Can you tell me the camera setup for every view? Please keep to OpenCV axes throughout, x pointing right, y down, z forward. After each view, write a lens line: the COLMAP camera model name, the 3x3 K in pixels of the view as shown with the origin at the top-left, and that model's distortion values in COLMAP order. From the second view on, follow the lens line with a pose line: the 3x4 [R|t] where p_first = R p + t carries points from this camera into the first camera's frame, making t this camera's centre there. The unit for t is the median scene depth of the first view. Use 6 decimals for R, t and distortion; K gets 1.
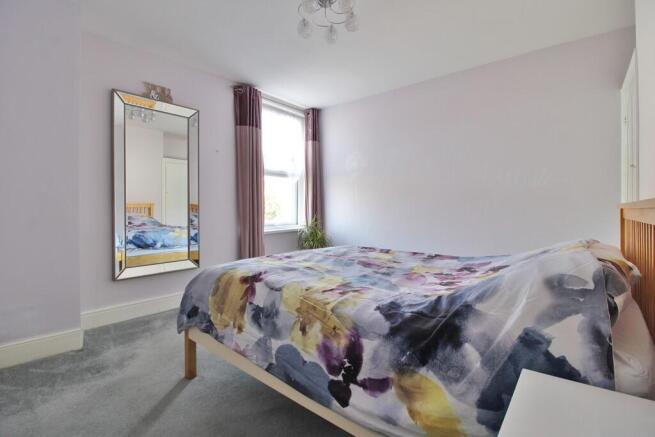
lens RADIAL K [[299.9, 0, 328.6], [0, 299.9, 214.3], [0, 0, 1]] dist [-0.026855, -0.001451]
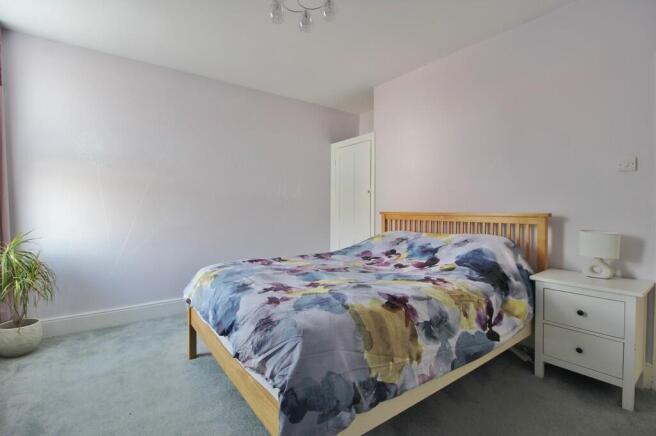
lens RADIAL K [[300.4, 0, 328.5], [0, 300.4, 217.3], [0, 0, 1]] dist [-0.026855, -0.001451]
pose [[0.244900, -0.010879, 0.969487, -1.343347], [0.011171, 0.999902, 0.008398, -0.043242], [-0.969484, 0.008773, 0.244997, 1.155077]]
